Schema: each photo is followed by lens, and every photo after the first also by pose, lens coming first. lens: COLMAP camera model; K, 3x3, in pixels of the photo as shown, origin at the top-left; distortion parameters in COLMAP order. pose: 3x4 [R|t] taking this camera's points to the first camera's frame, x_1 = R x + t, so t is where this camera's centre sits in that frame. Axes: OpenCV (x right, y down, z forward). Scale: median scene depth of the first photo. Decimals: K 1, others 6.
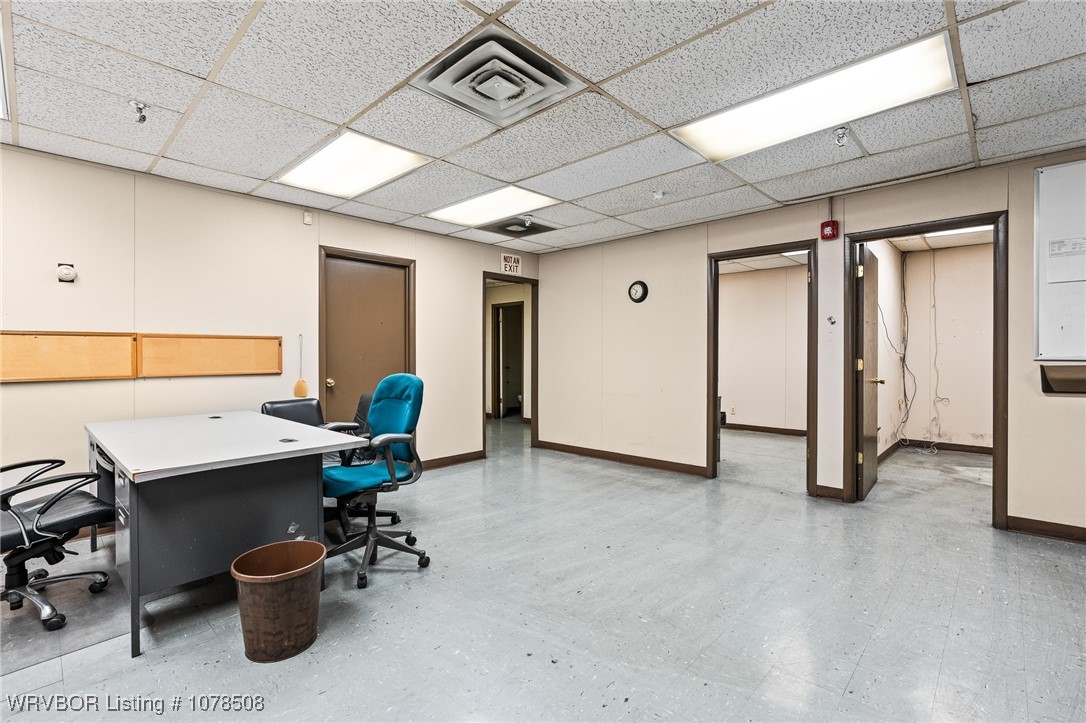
lens RADIAL K [[492.3, 0, 543.1], [0, 492.3, 355.6], [0, 0, 1]] dist [-0.007446, -0.000078]
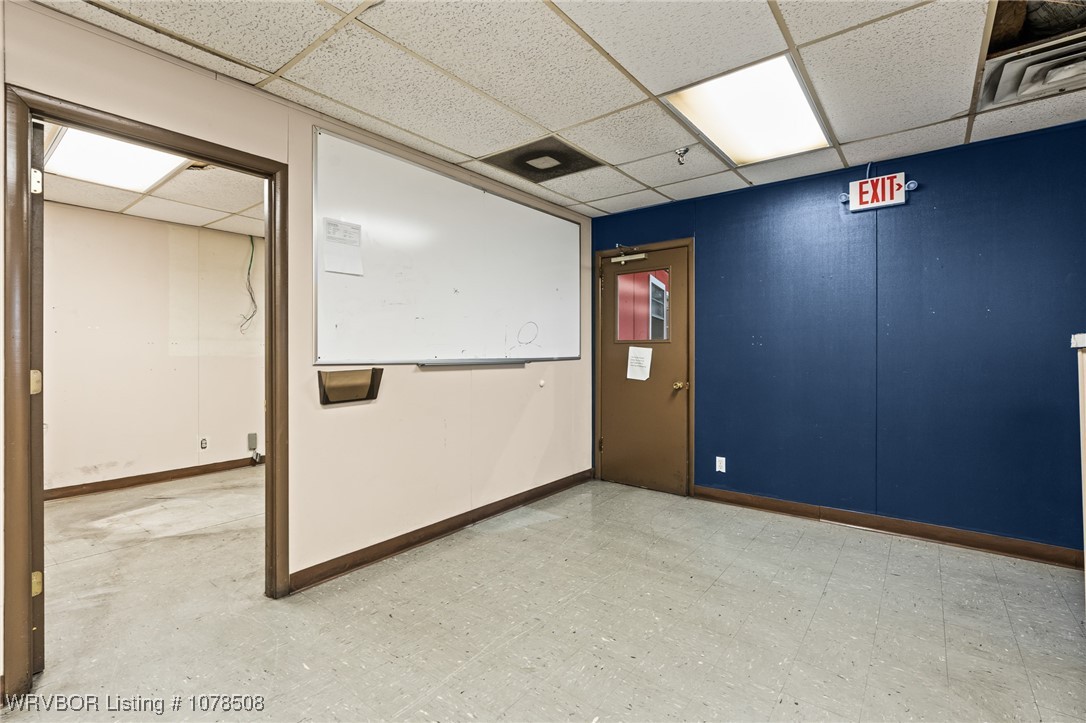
lens RADIAL K [[492.3, 0, 542.6], [0, 492.3, 351.6], [0, 0, 1]] dist [-0.007446, -0.000078]
pose [[-0.087904, 0.003348, 0.996123, 0.177131], [0.006860, 0.999973, -0.002756, -0.008262], [-0.996105, 0.006591, -0.087924, 0.704807]]
